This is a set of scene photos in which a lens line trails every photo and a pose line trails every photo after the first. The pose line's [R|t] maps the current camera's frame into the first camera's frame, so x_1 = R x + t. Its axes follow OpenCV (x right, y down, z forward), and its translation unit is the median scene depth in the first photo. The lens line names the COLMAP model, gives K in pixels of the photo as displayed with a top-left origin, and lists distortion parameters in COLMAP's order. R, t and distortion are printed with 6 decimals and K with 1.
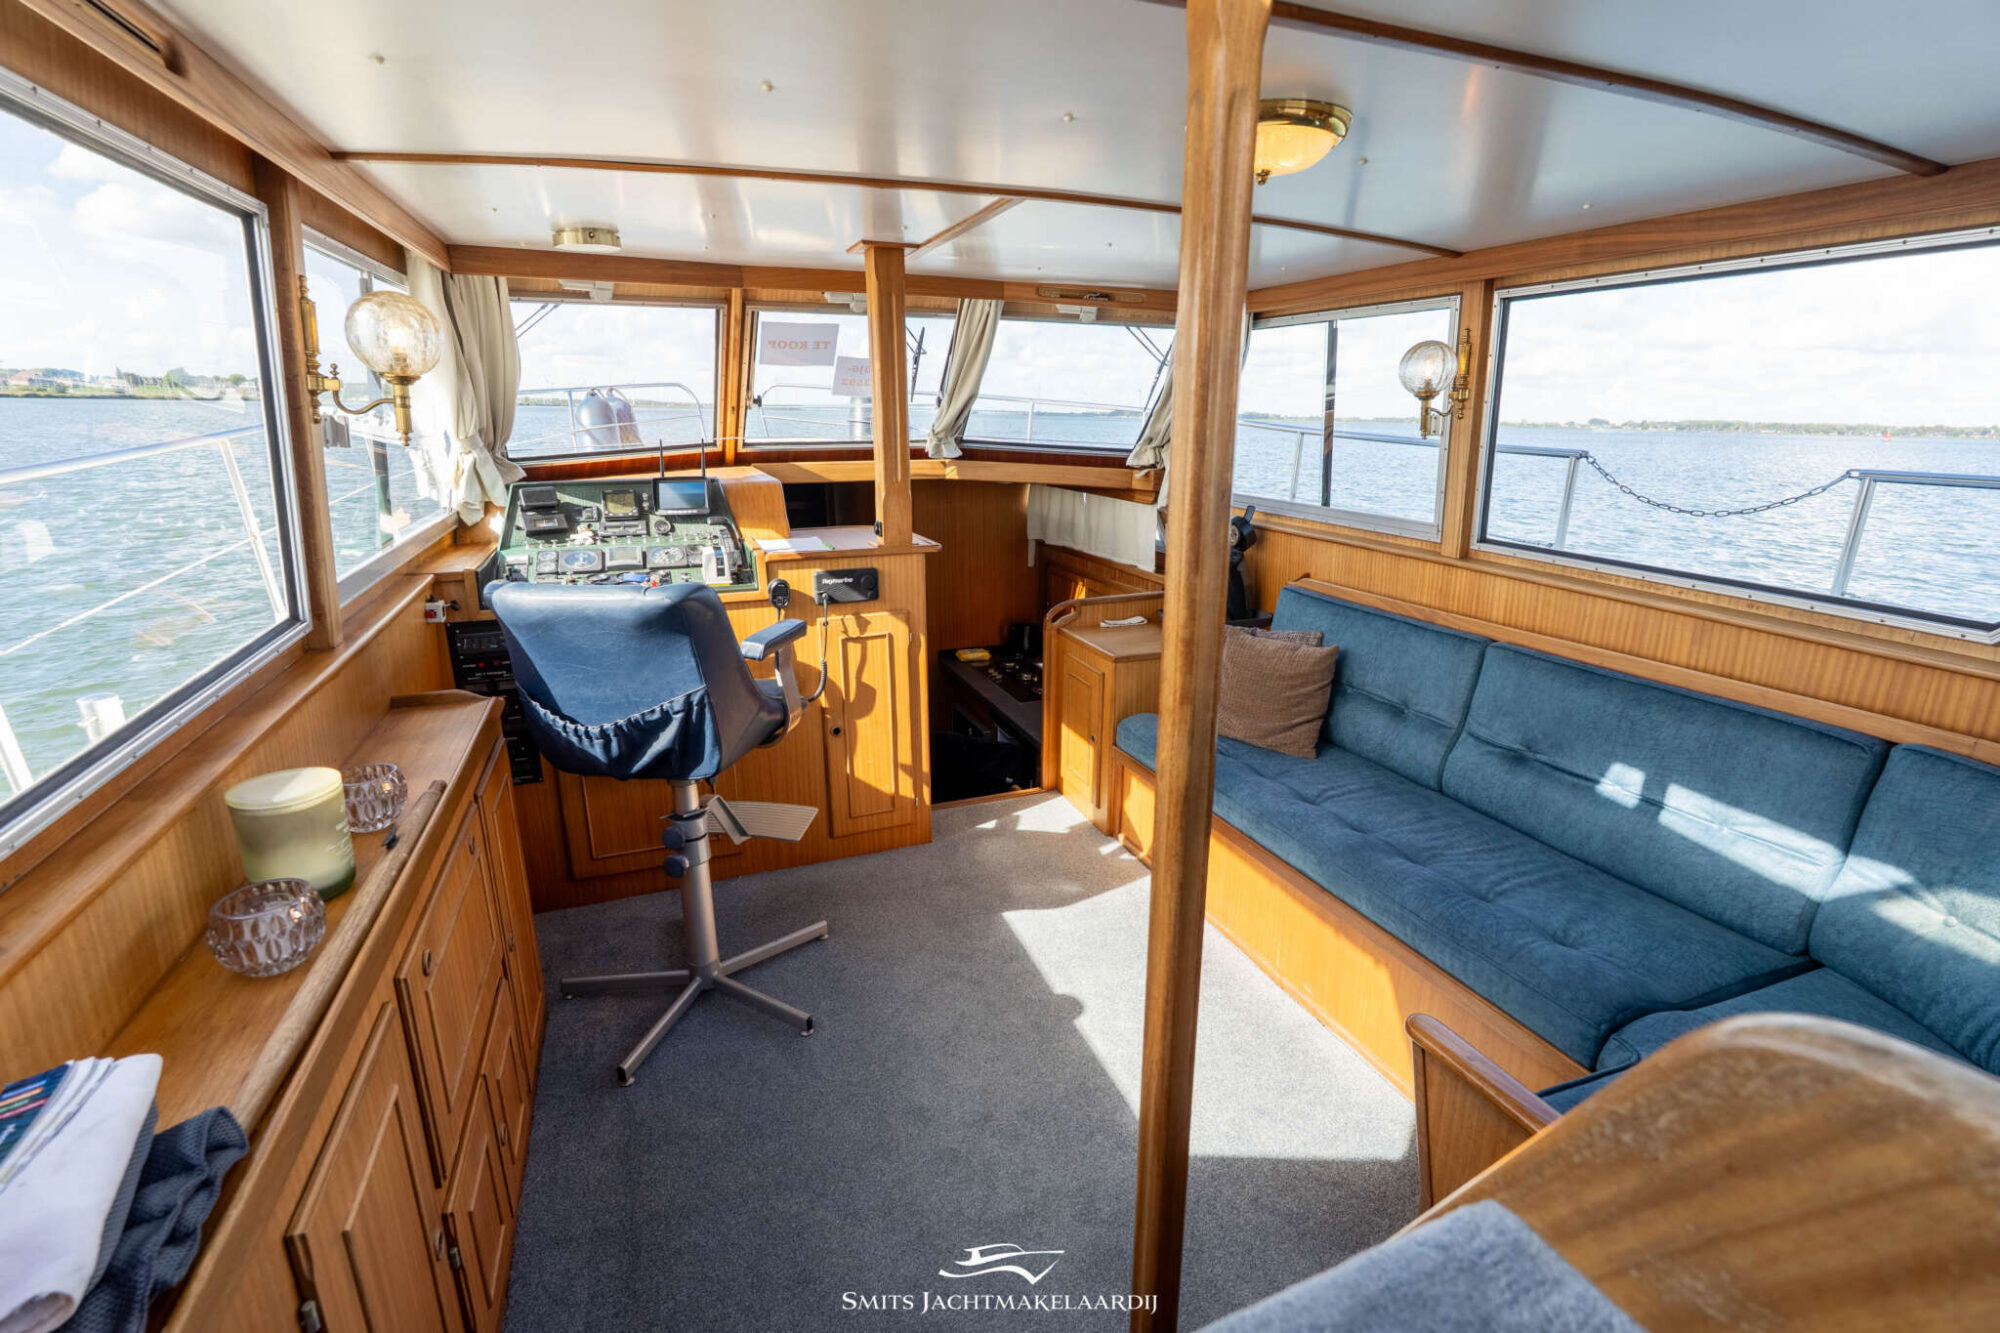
lens RADIAL K [[882.8, 0, 999.7], [0, 882.8, 678.5], [0, 0, 1]] dist [-0.001152, -0.000173]
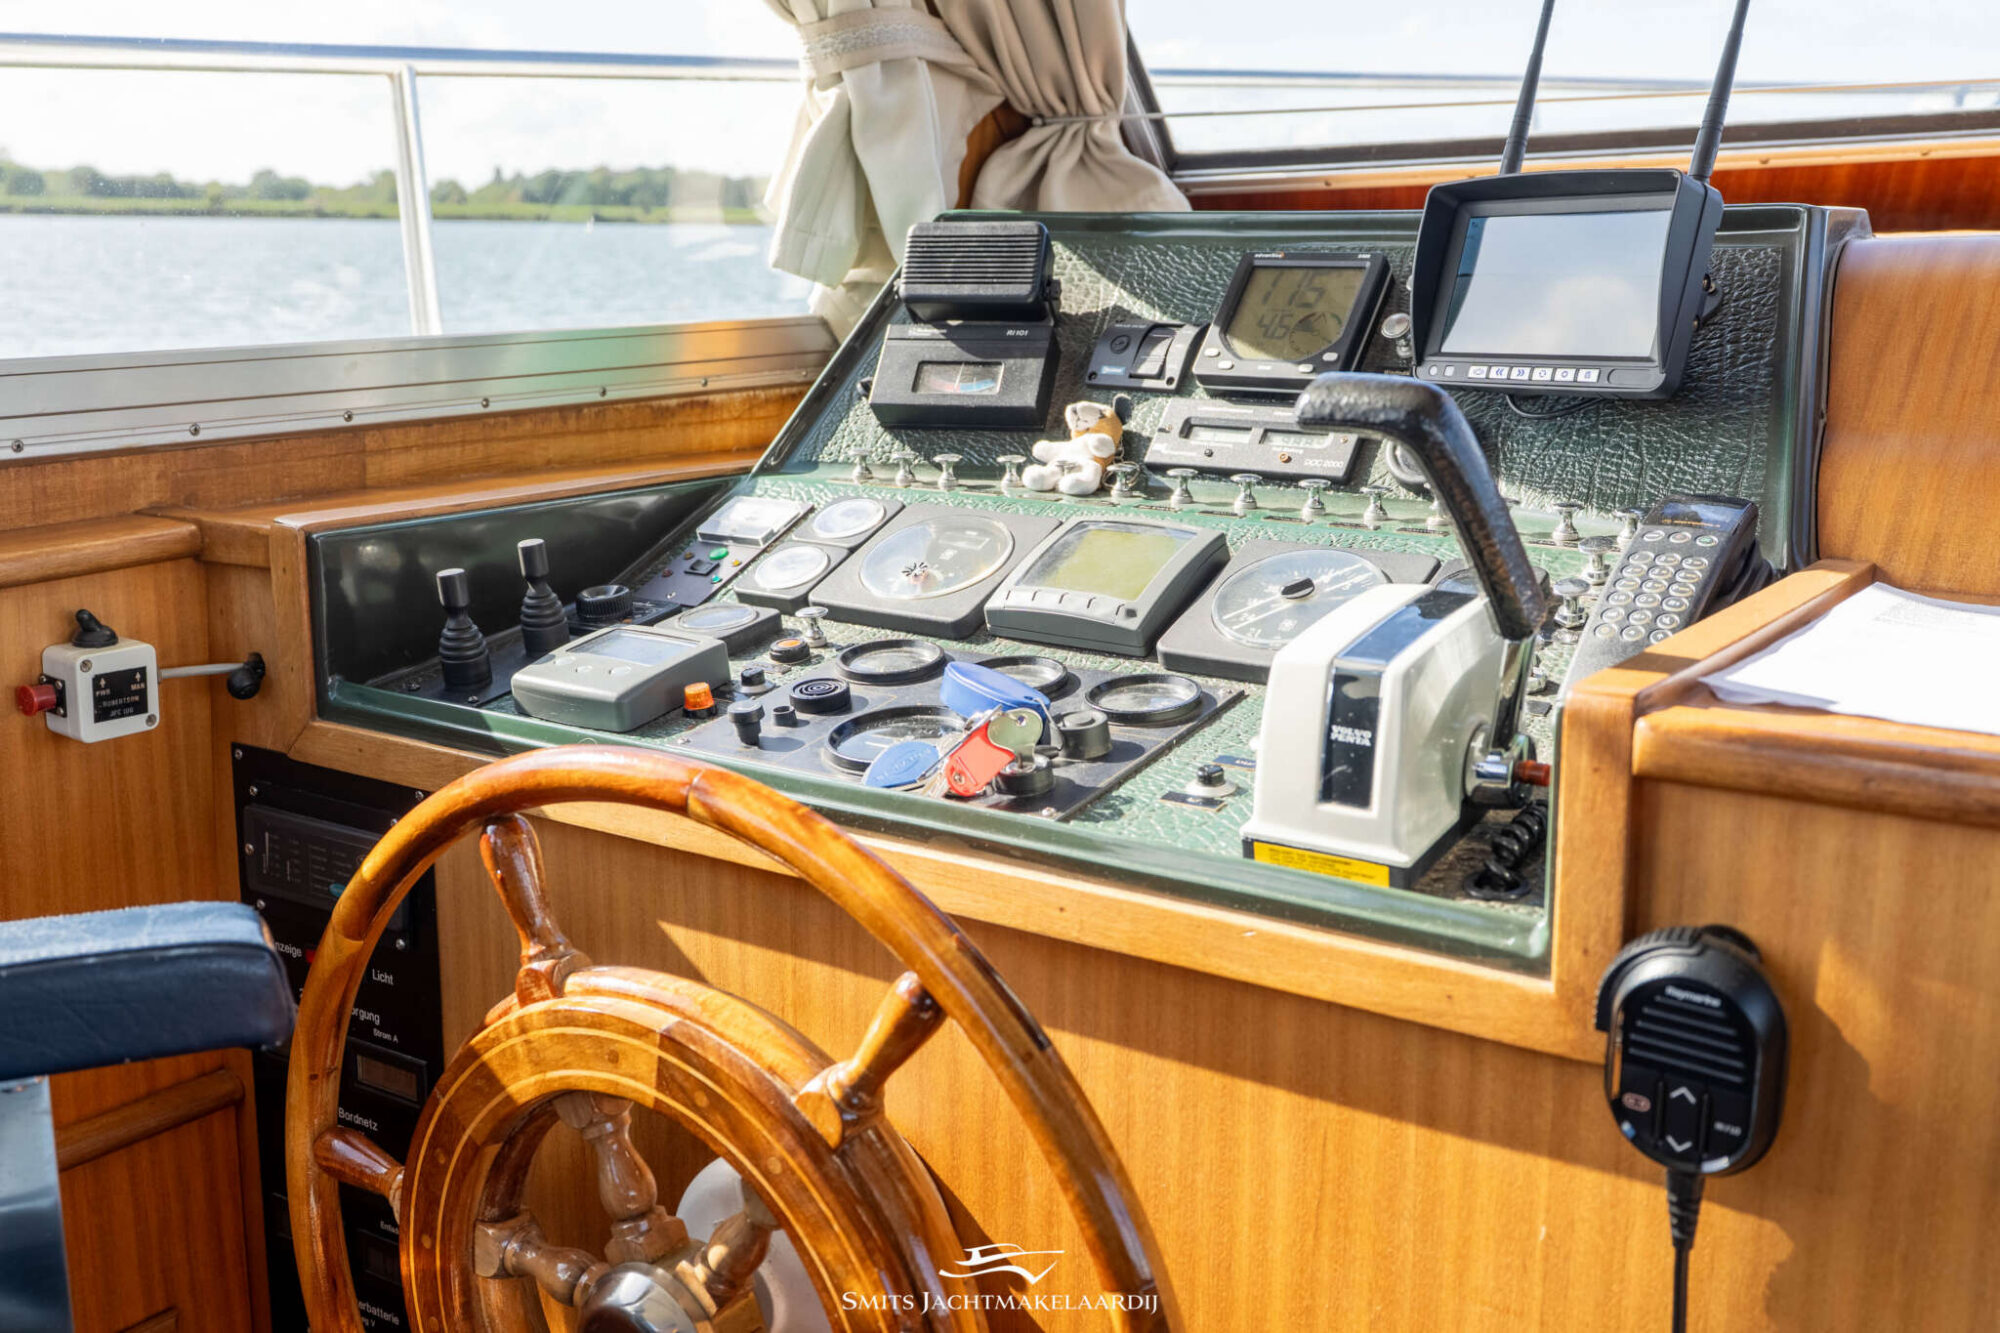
lens RADIAL K [[2007.6, 0, 1000.0], [0, 2007.6, 666.5], [0, 0, 1]] dist [0.009070, 0.006248]
pose [[0.550990, 0.169900, -0.817034, -0.098128], [-0.247856, 0.968194, 0.034184, -0.138421], [0.796855, 0.183672, 0.575576, 0.802231]]
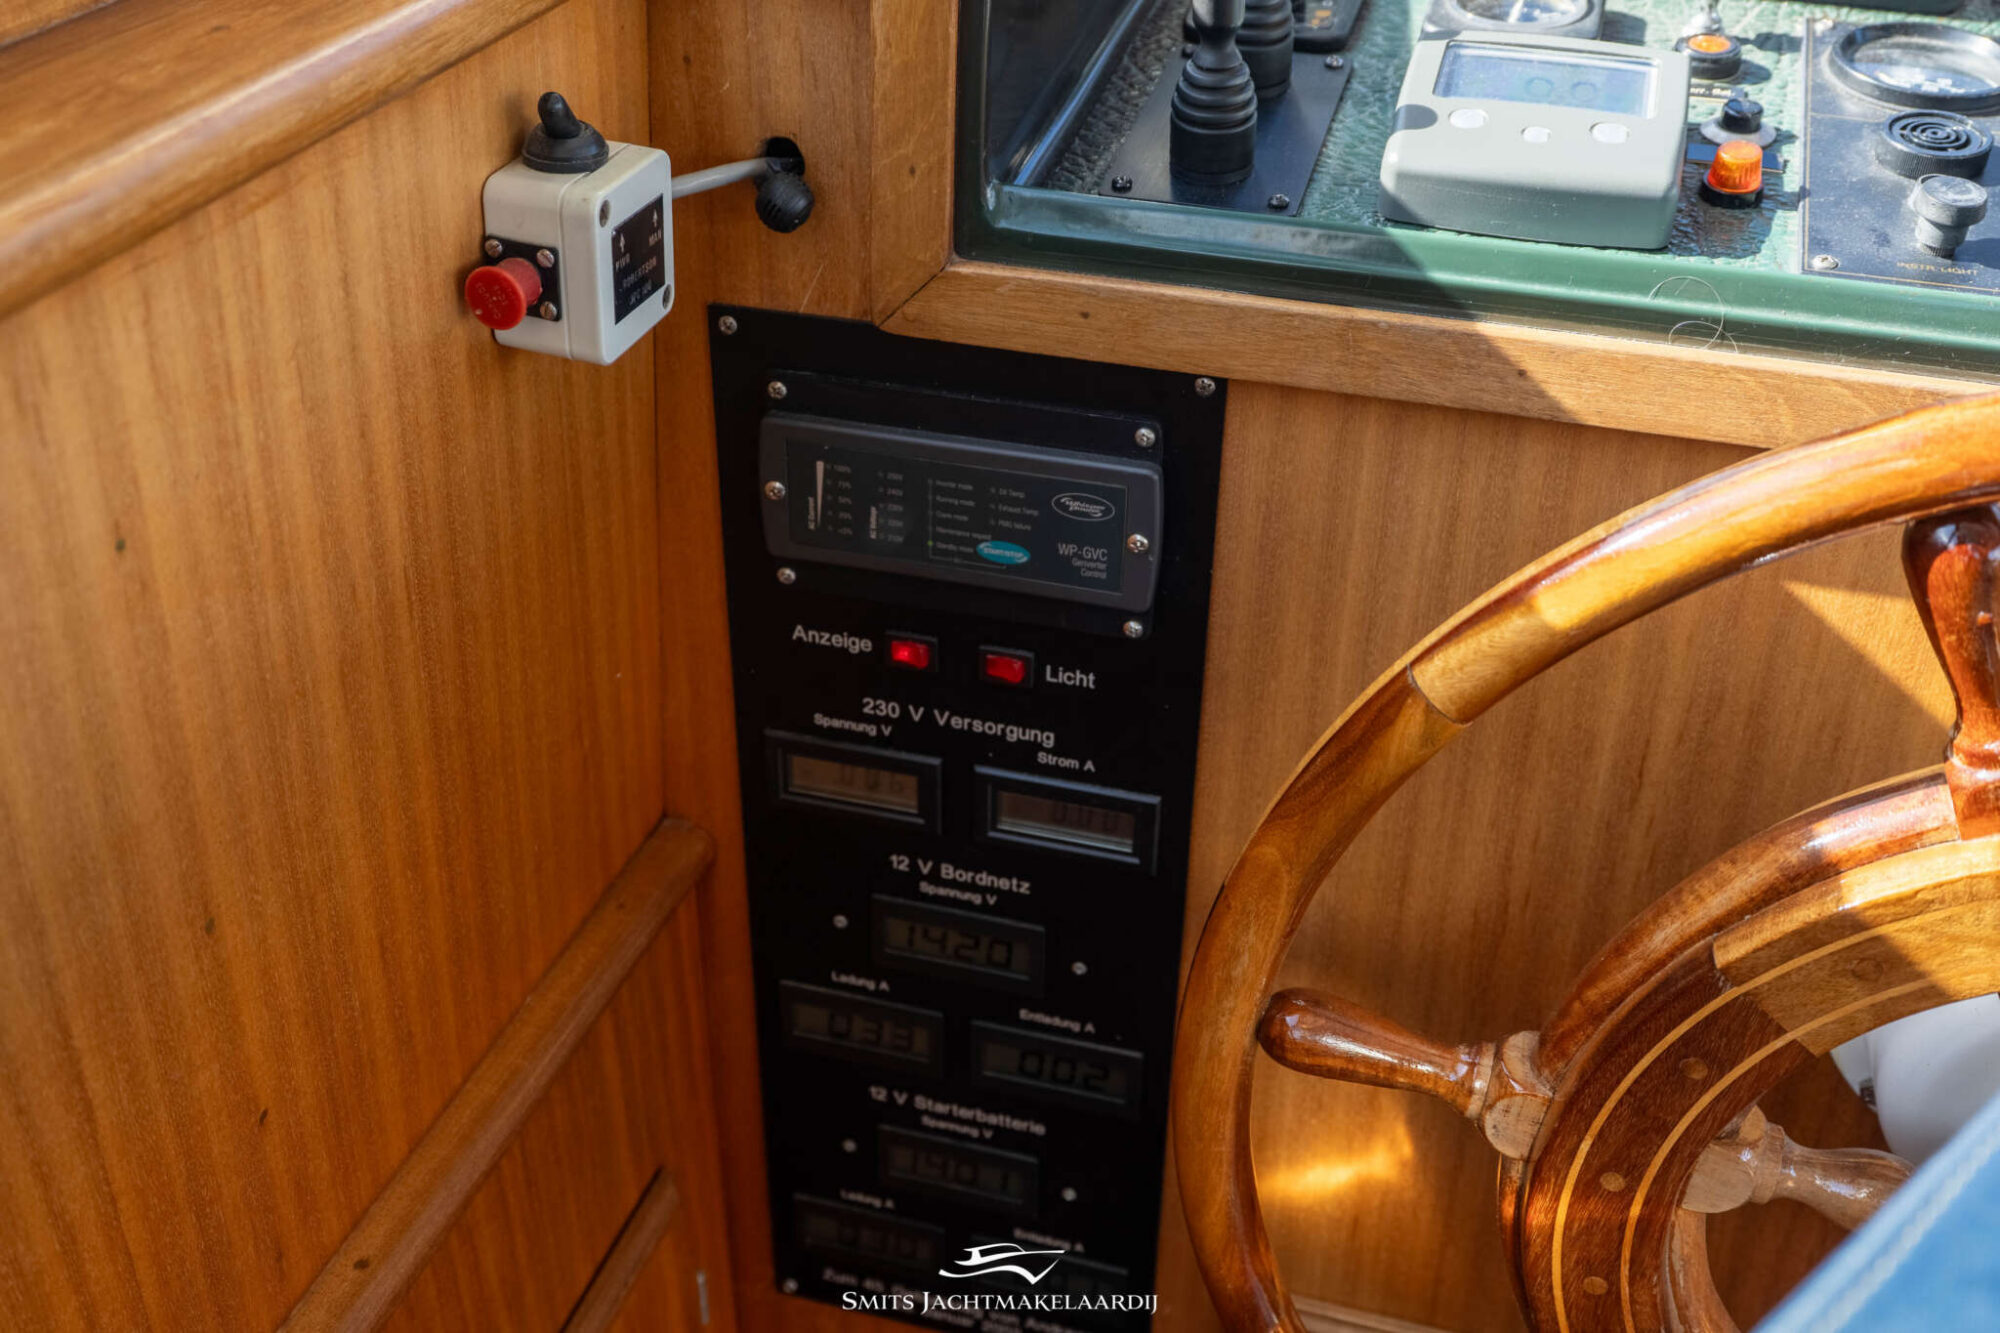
lens RADIAL K [[2007.6, 0, 1000.0], [0, 2007.6, 666.5], [0, 0, 1]] dist [0.009070, 0.006248]
pose [[0.781637, 0.339602, -0.523177, -0.405032], [-0.191886, 0.929028, 0.316364, -0.105331], [0.593485, -0.146891, 0.791327, 0.743694]]
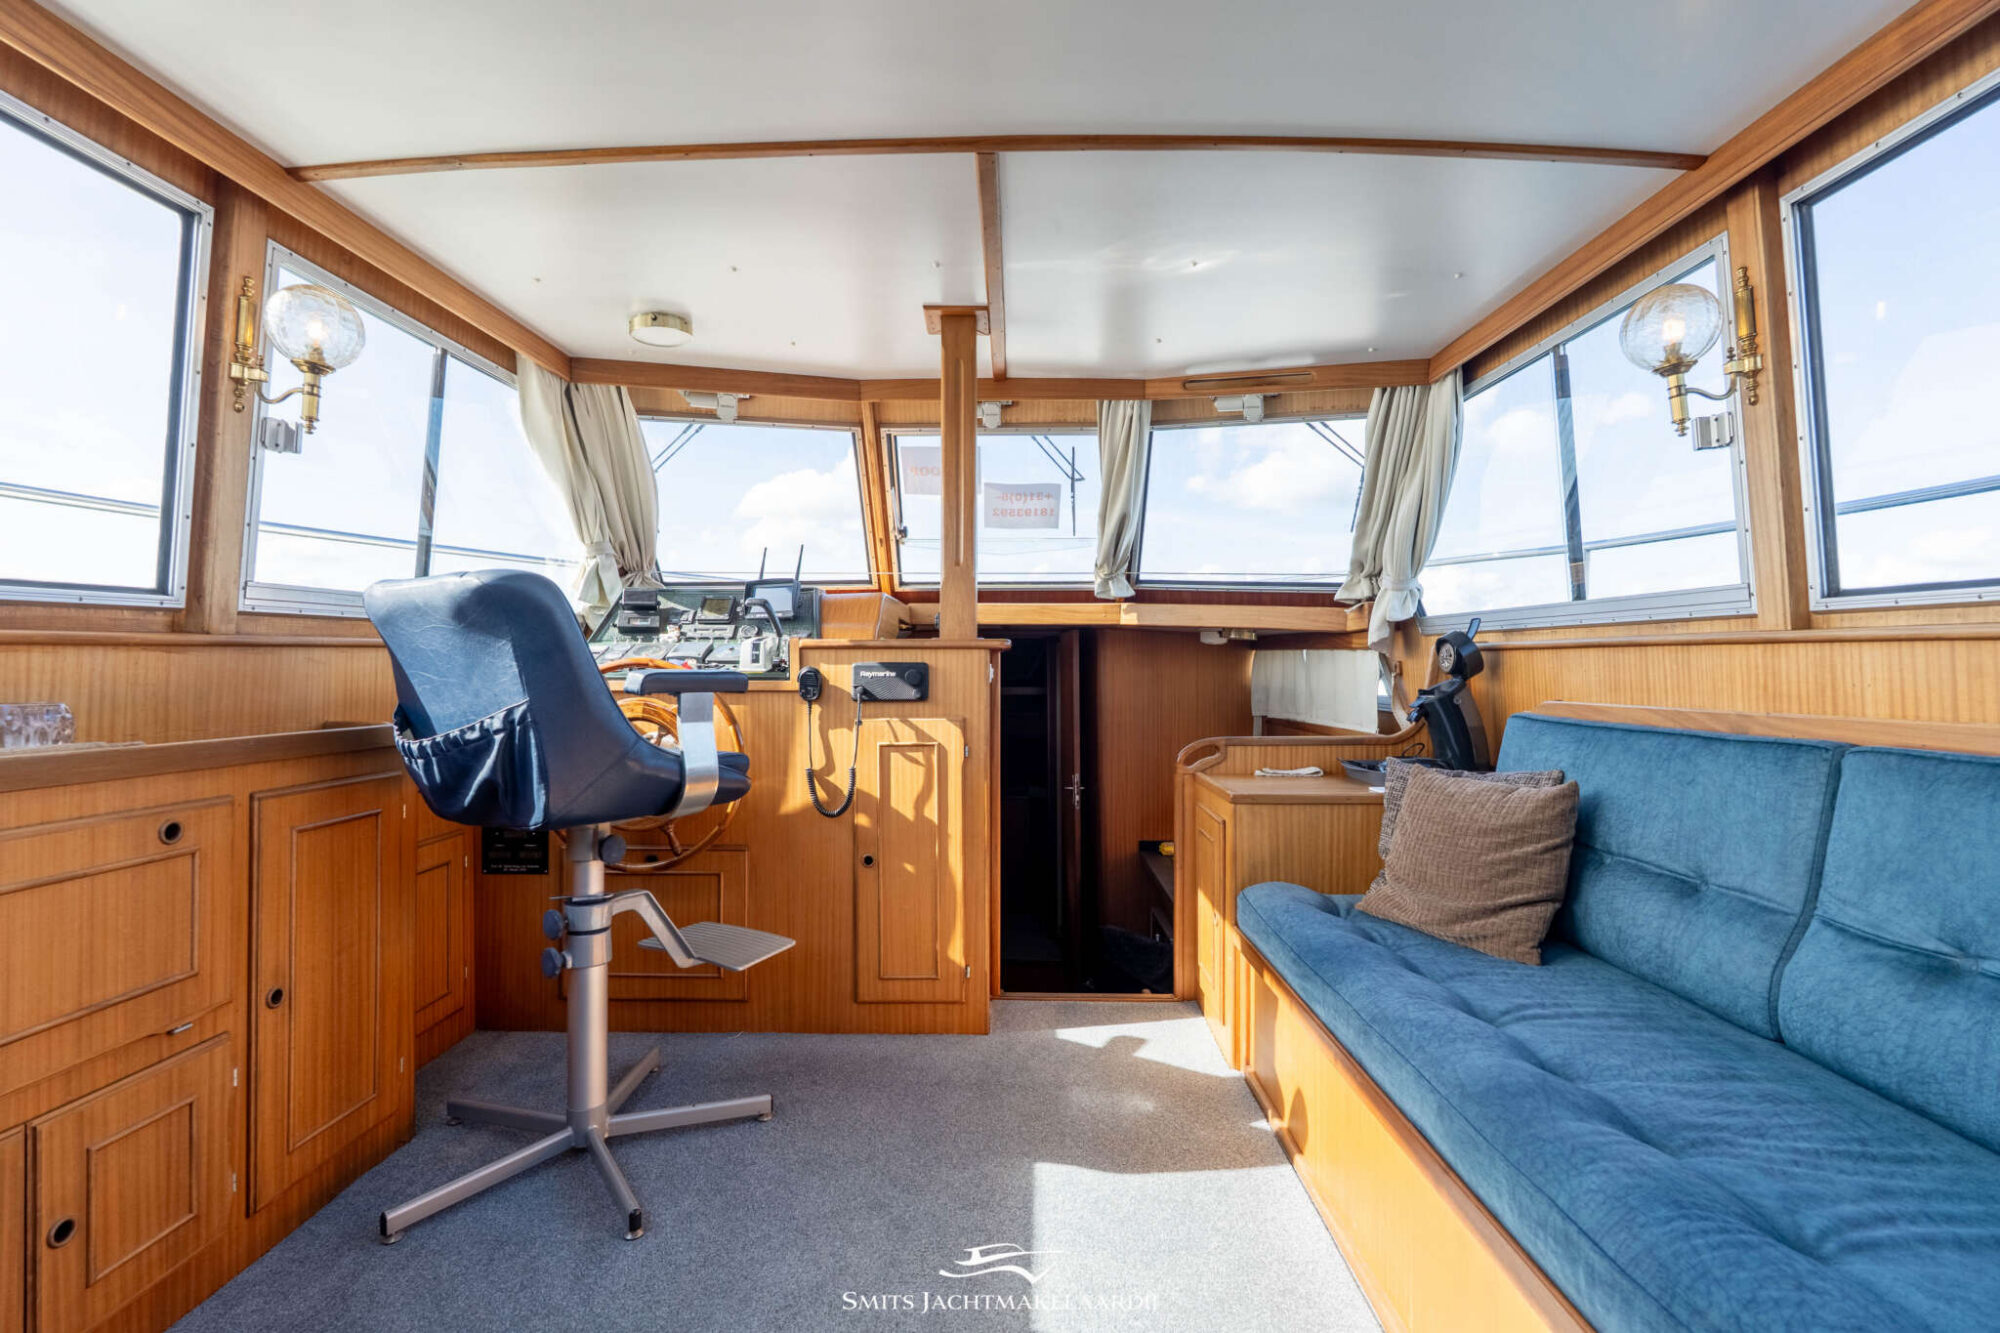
lens RADIAL K [[882.8, 0, 999.7], [0, 882.8, 678.5], [0, 0, 1]] dist [-0.001152, -0.000173]
pose [[0.922670, 0.004647, -0.385563, 0.270525], [-0.112527, 0.959646, -0.257716, 0.106600], [0.368806, 0.281173, 0.885959, 0.309422]]
